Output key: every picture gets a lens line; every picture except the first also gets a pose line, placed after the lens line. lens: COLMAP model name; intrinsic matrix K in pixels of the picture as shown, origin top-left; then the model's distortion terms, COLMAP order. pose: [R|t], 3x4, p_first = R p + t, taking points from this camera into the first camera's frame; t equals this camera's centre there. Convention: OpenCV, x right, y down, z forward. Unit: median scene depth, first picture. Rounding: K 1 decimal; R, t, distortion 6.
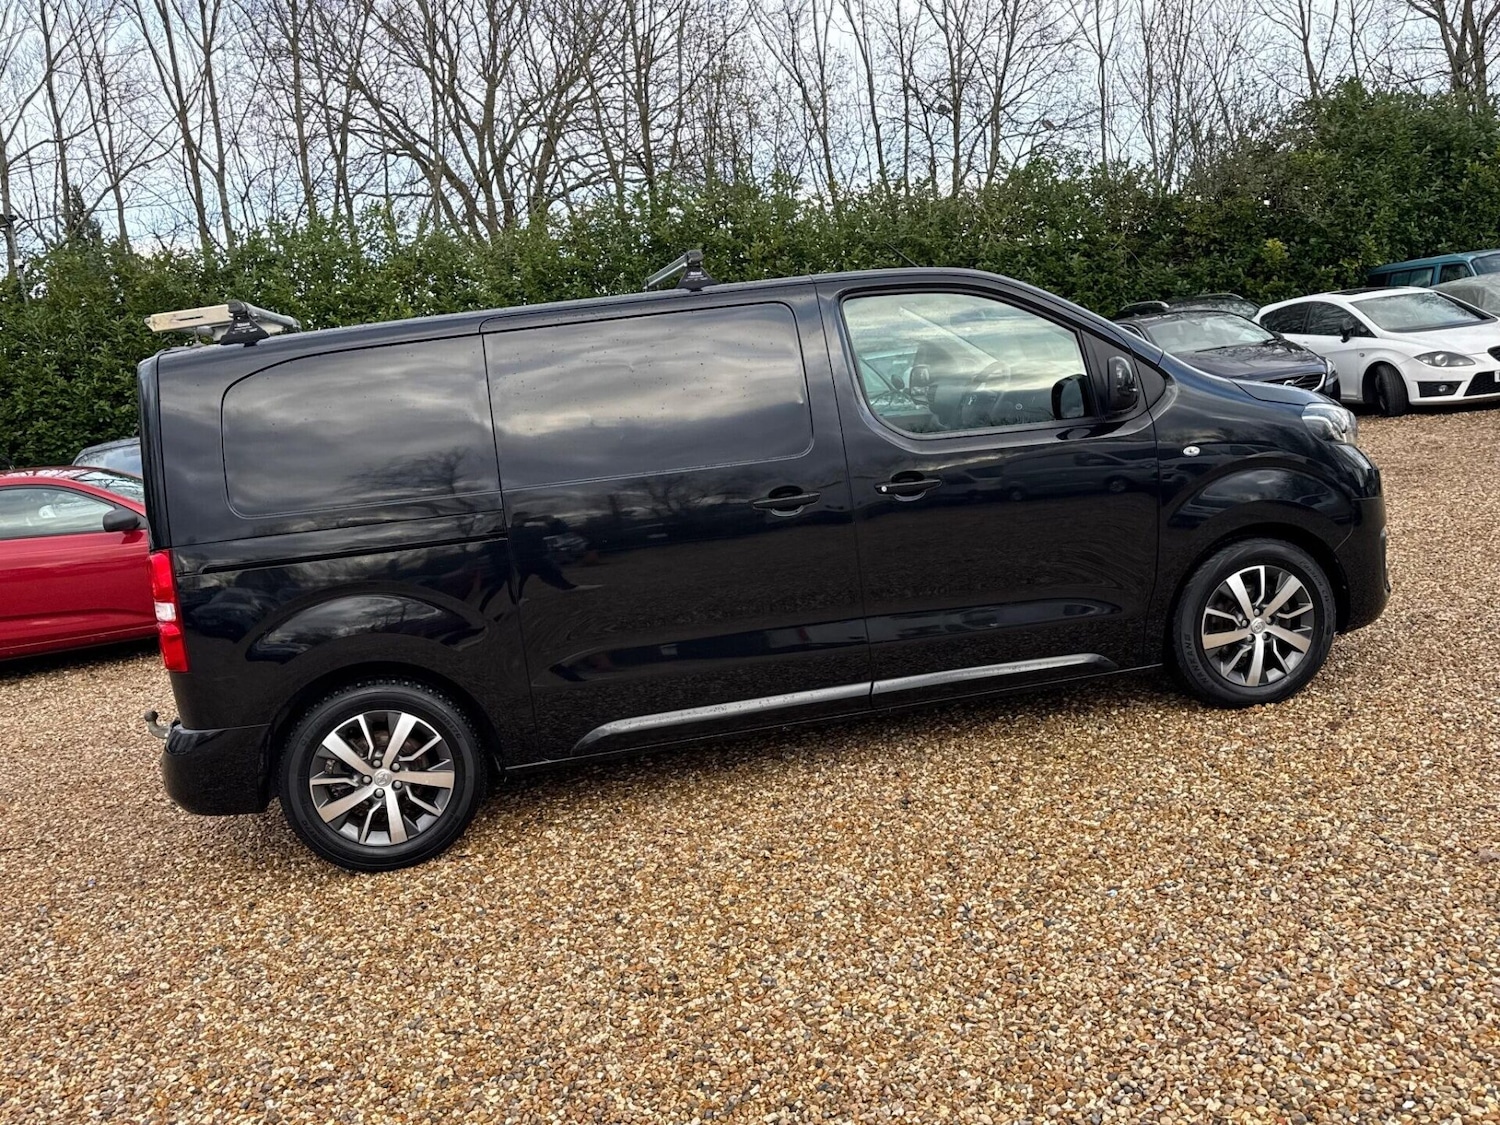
lens RADIAL K [[1273.8, 0, 751.9], [0, 1273.8, 571.6], [0, 0, 1]] dist [0.076218, -0.114243]
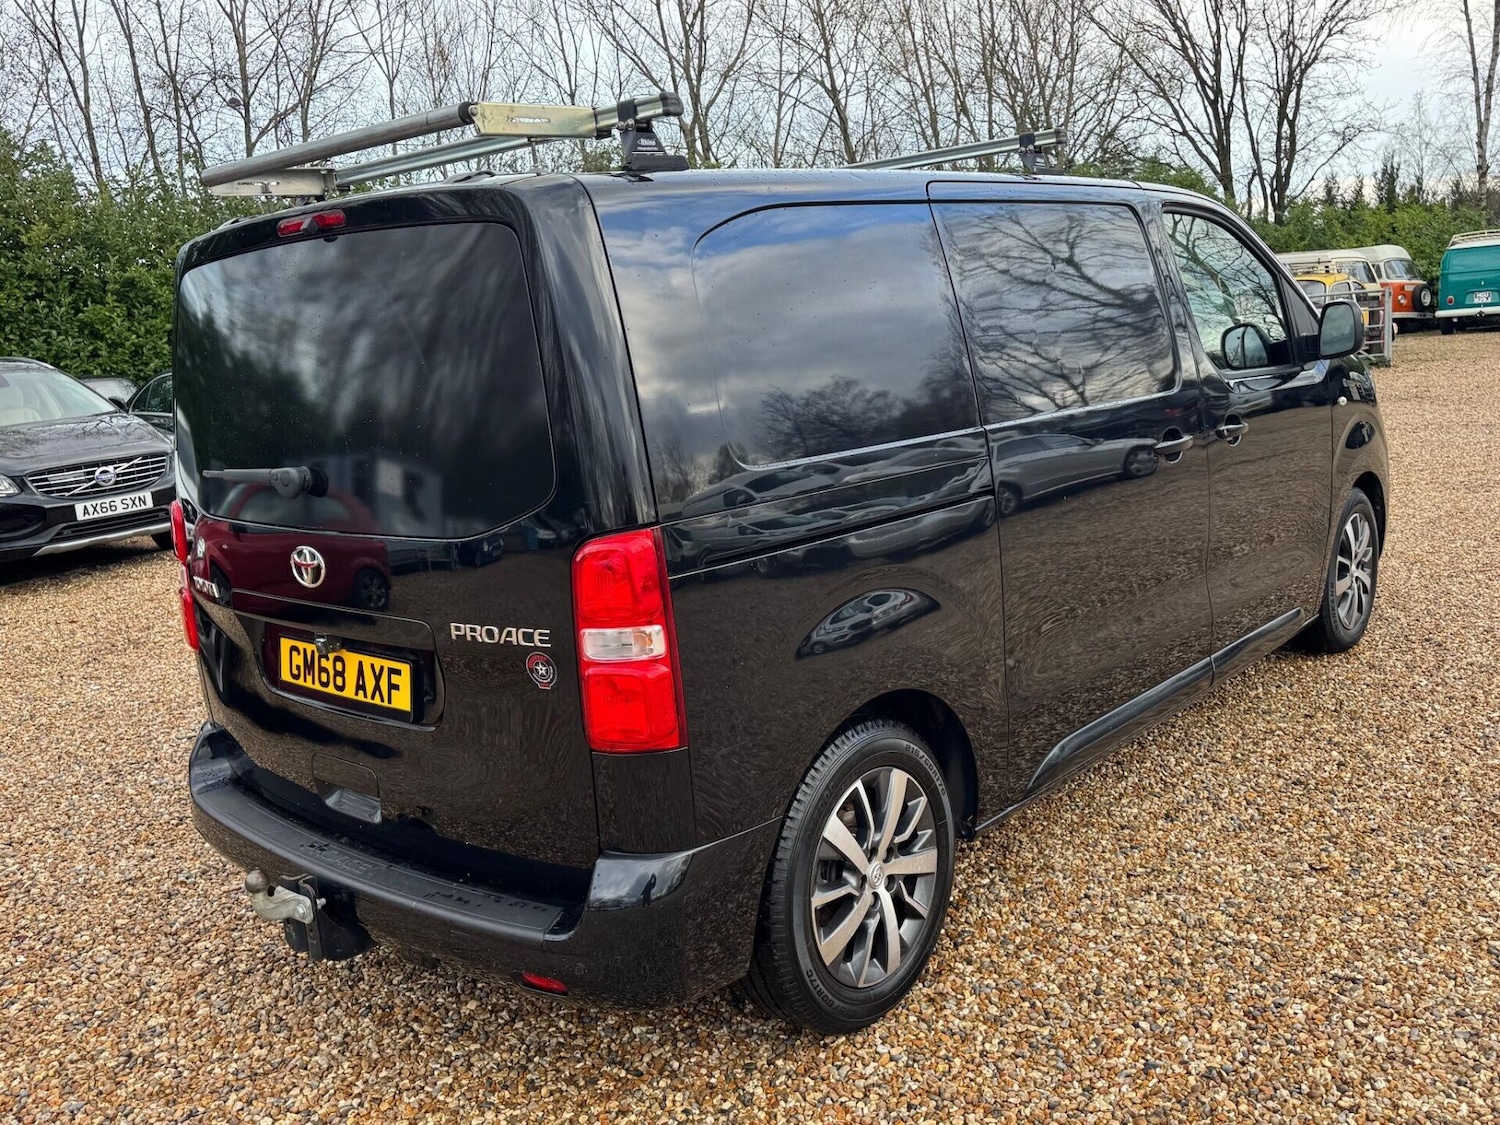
lens RADIAL K [[1277.6, 0, 770.2], [0, 1277.6, 565.7], [0, 0, 1]] dist [0.057935, -0.080132]
pose [[0.787130, -0.061959, 0.613667, -0.706061], [0.088329, 0.996010, -0.012734, 0.010370], [-0.610429, 0.064228, 0.789463, 0.513545]]
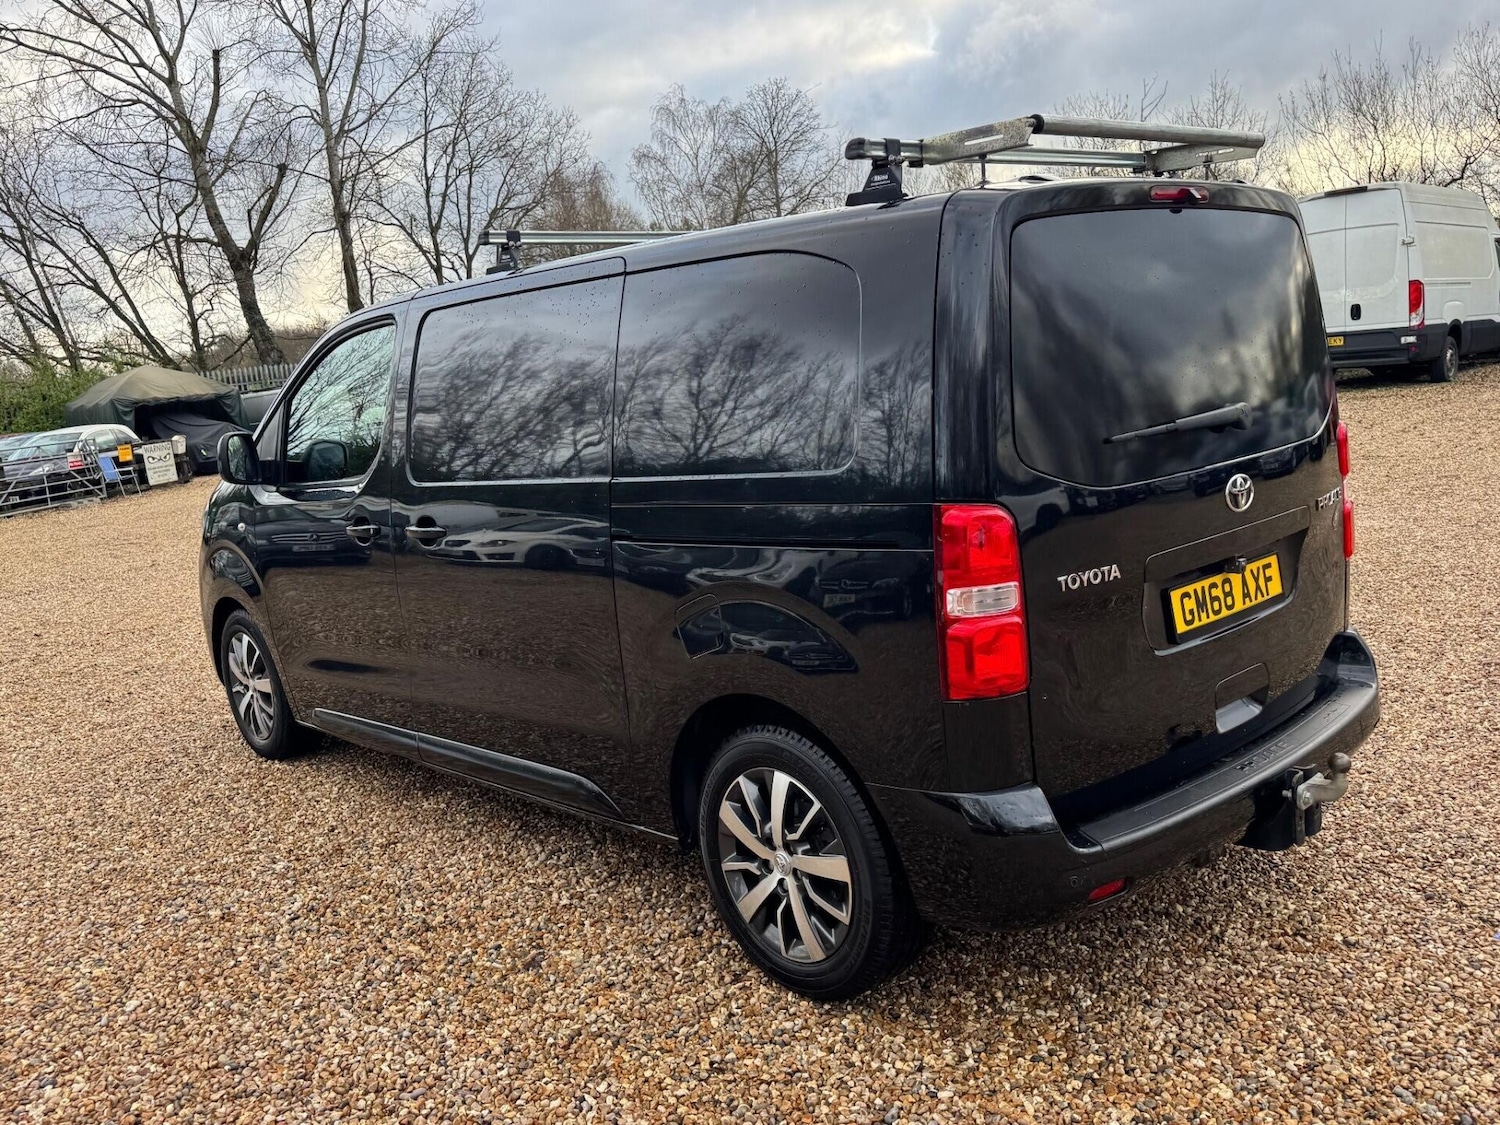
lens RADIAL K [[1273.8, 0, 737.4], [0, 1273.8, 571.8], [0, 0, 1]] dist [0.076218, -0.114243]
pose [[-0.484731, 0.023946, 0.874336, -0.971028], [0.303349, 0.942183, 0.142373, -0.155212], [-0.820375, 0.334242, -0.463969, 1.679143]]
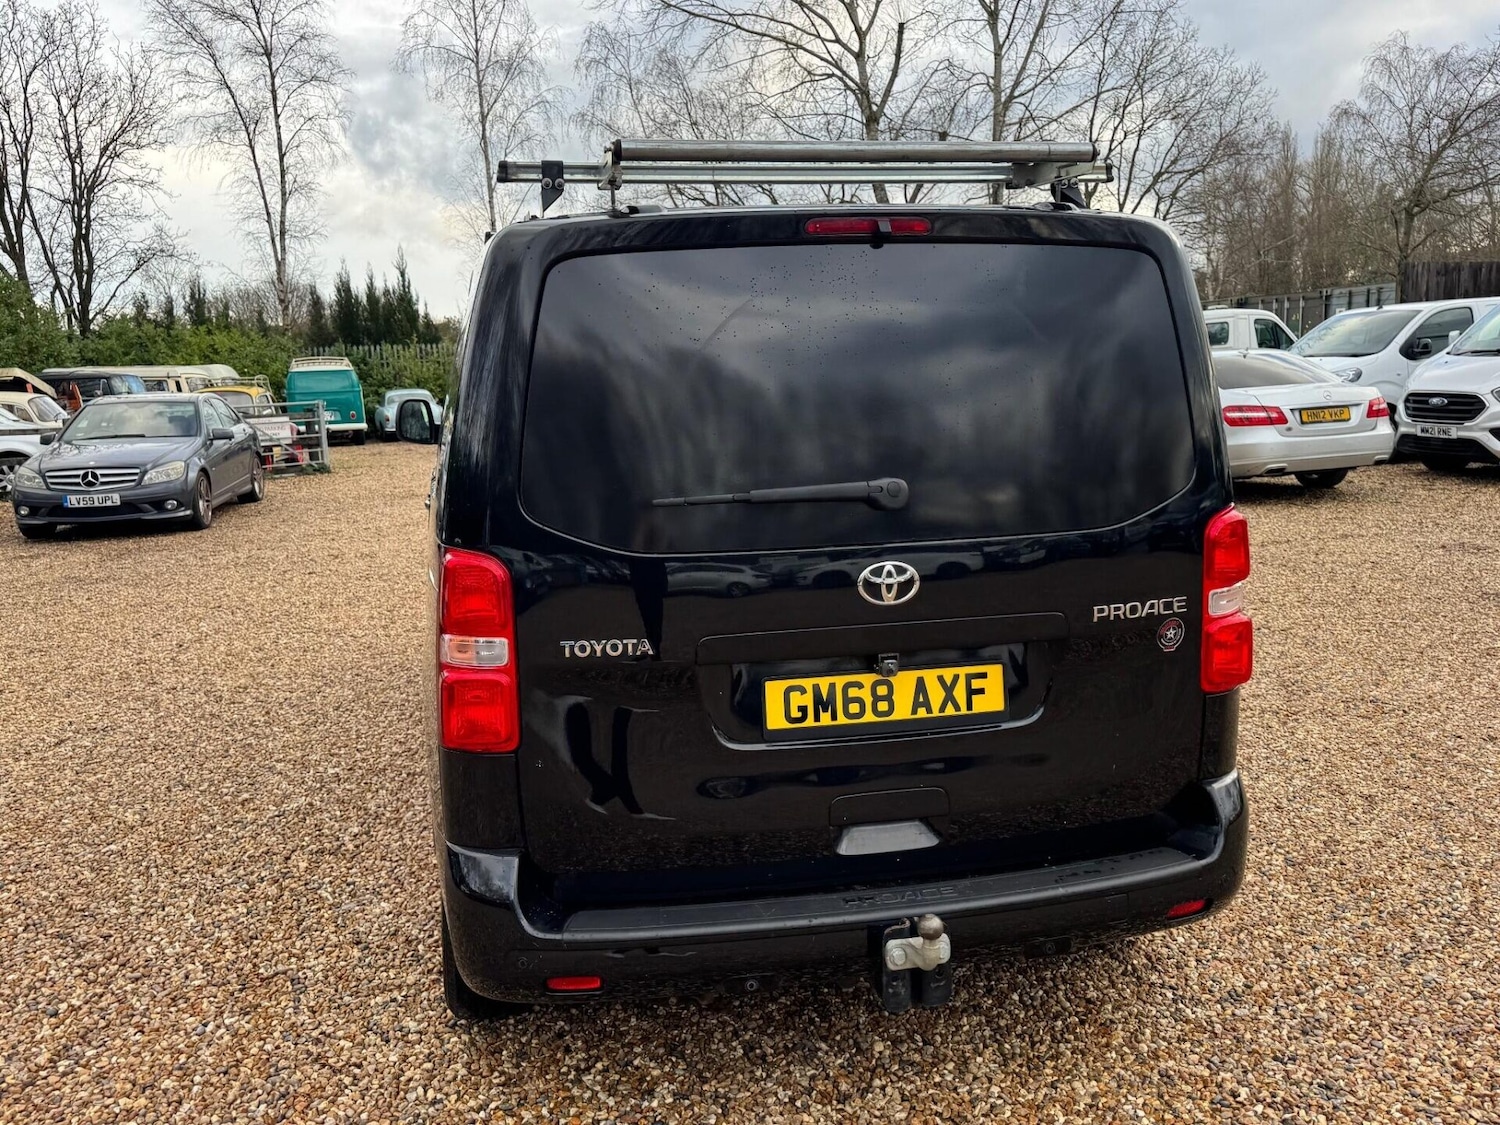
lens RADIAL K [[1277.6, 0, 739.4], [0, 1277.6, 569.6], [0, 0, 1]] dist [0.057935, -0.080132]
pose [[-0.001974, -0.038059, 0.999274, -1.076900], [0.200031, 0.979065, 0.037684, -0.057214], [-0.979788, 0.199960, 0.005681, 1.190412]]
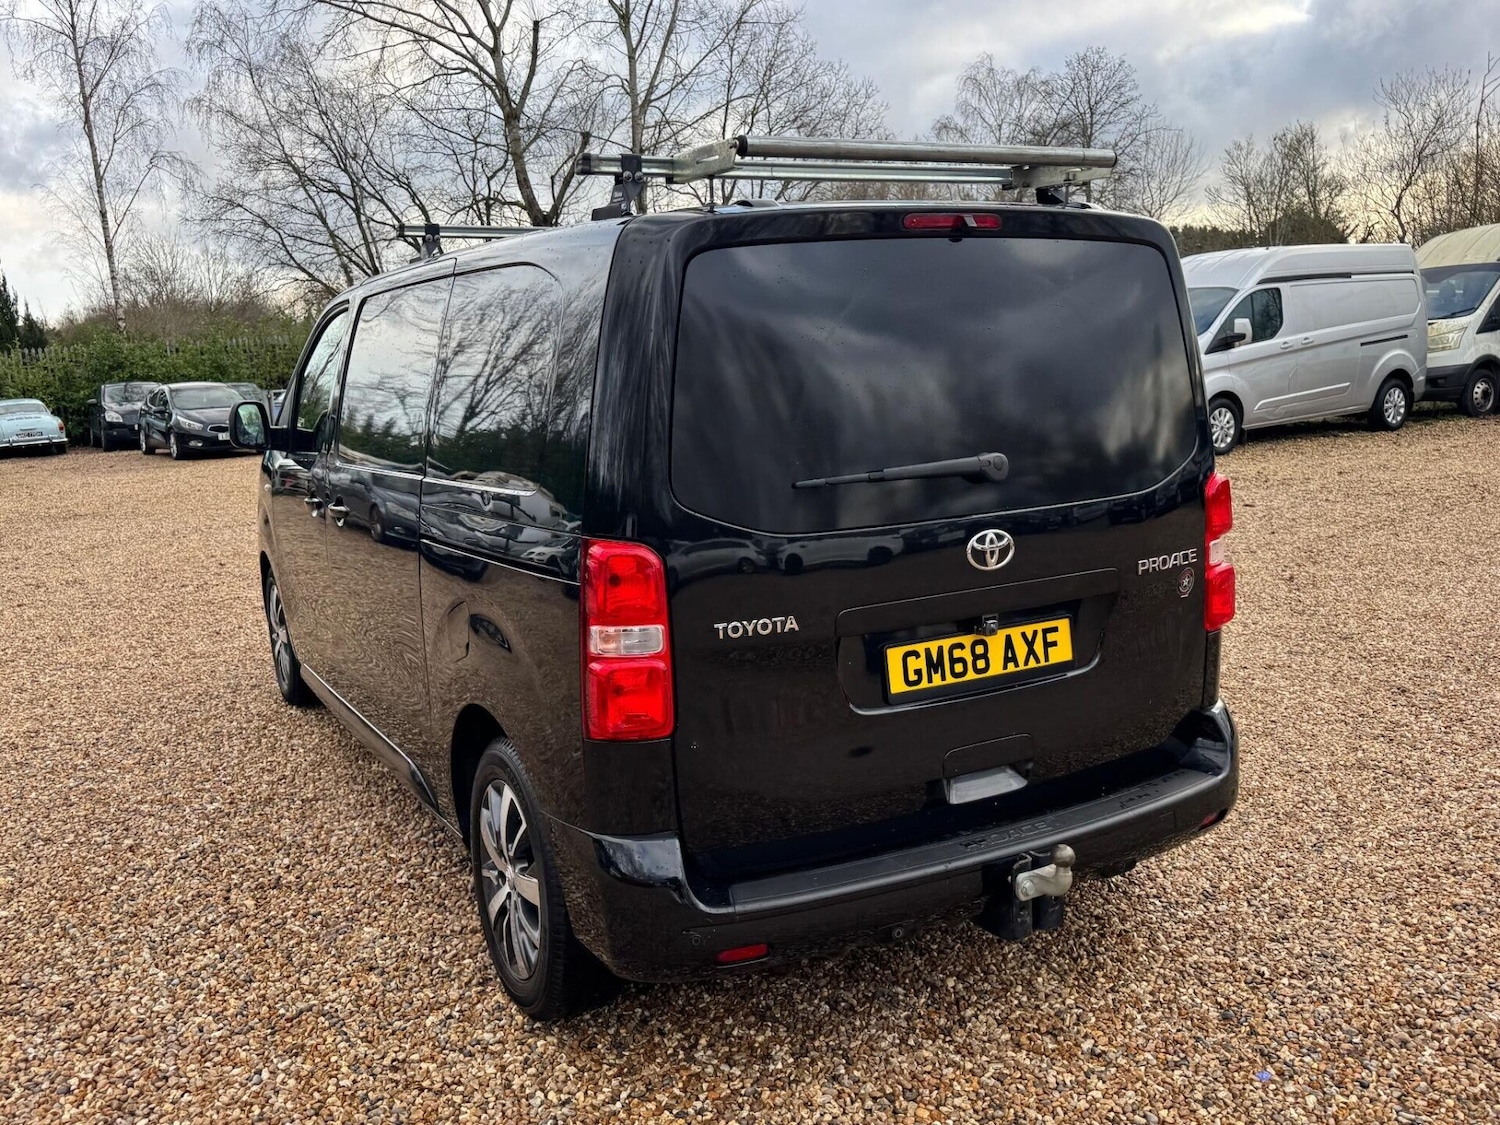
lens RADIAL K [[1273.8, 0, 739.3], [0, 1273.8, 574.7], [0, 0, 1]] dist [0.076218, -0.114243]
pose [[-0.277869, -0.033279, 0.960042, -1.070658], [0.242821, 0.964511, 0.103714, -0.099258], [-0.929423, 0.261938, -0.259927, 1.409365]]
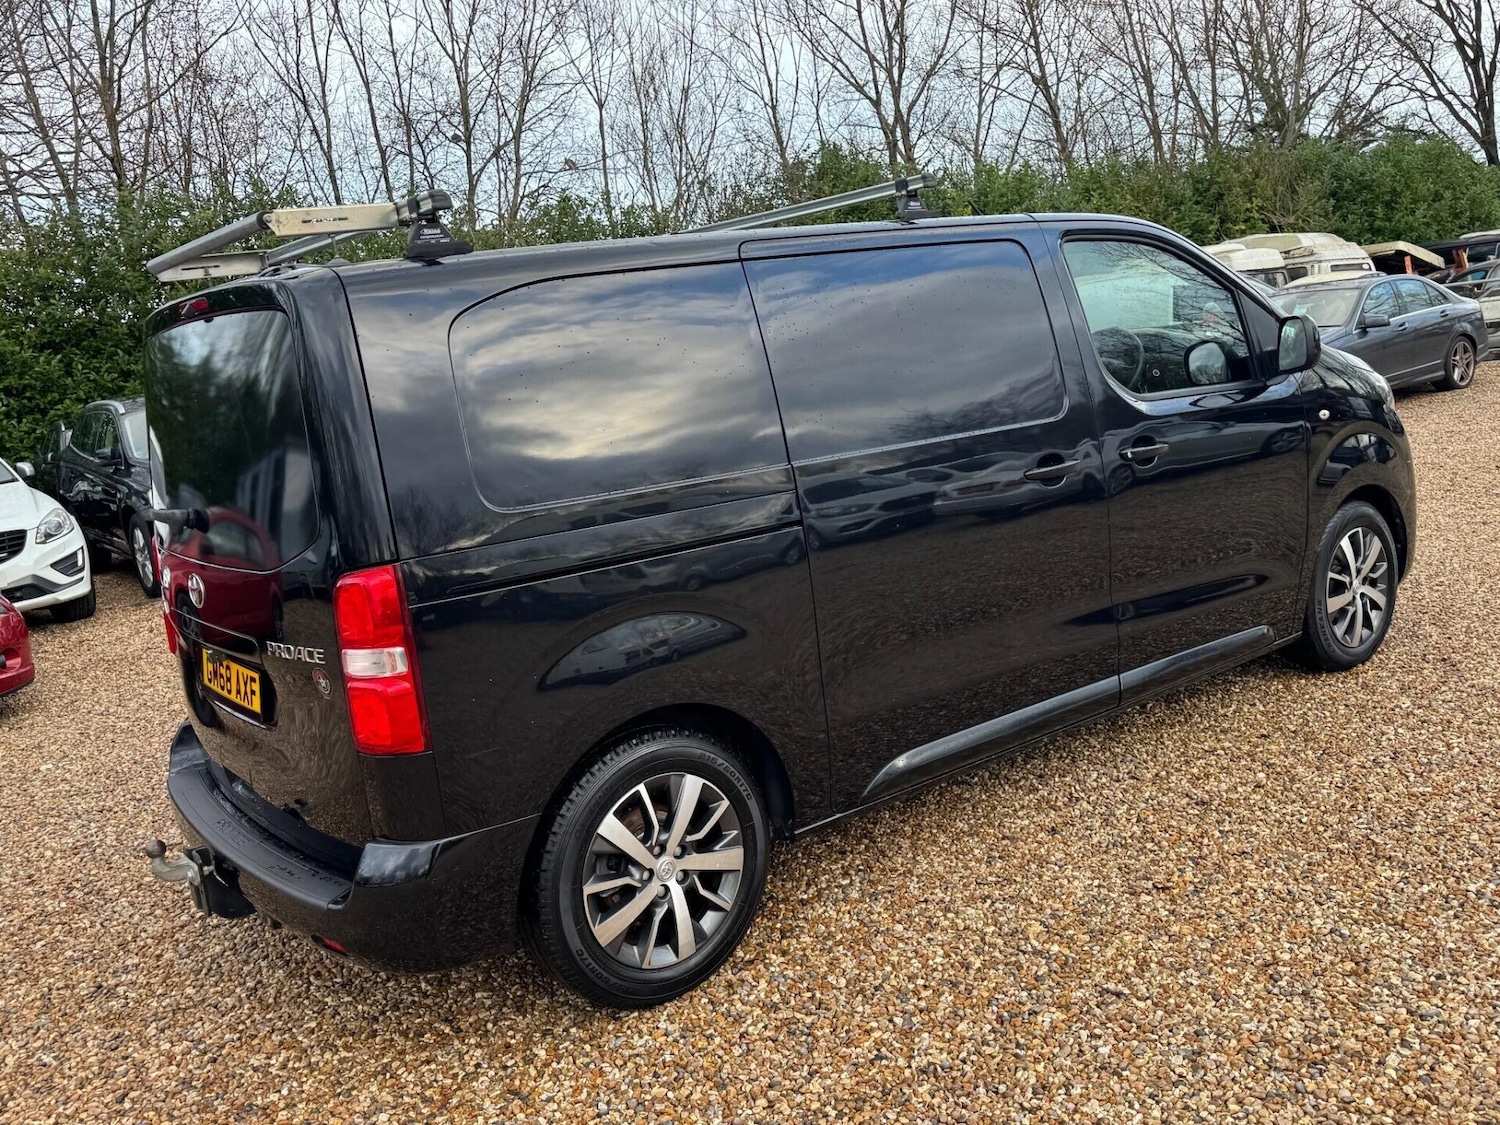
lens RADIAL K [[1277.6, 0, 750.1], [0, 1277.6, 563.2], [0, 0, 1]] dist [0.057935, -0.080132]
pose [[0.896090, -0.060701, 0.439702, -0.544082], [0.081847, 0.996215, -0.029272, 0.015532], [-0.436261, 0.062218, 0.897667, 0.326742]]
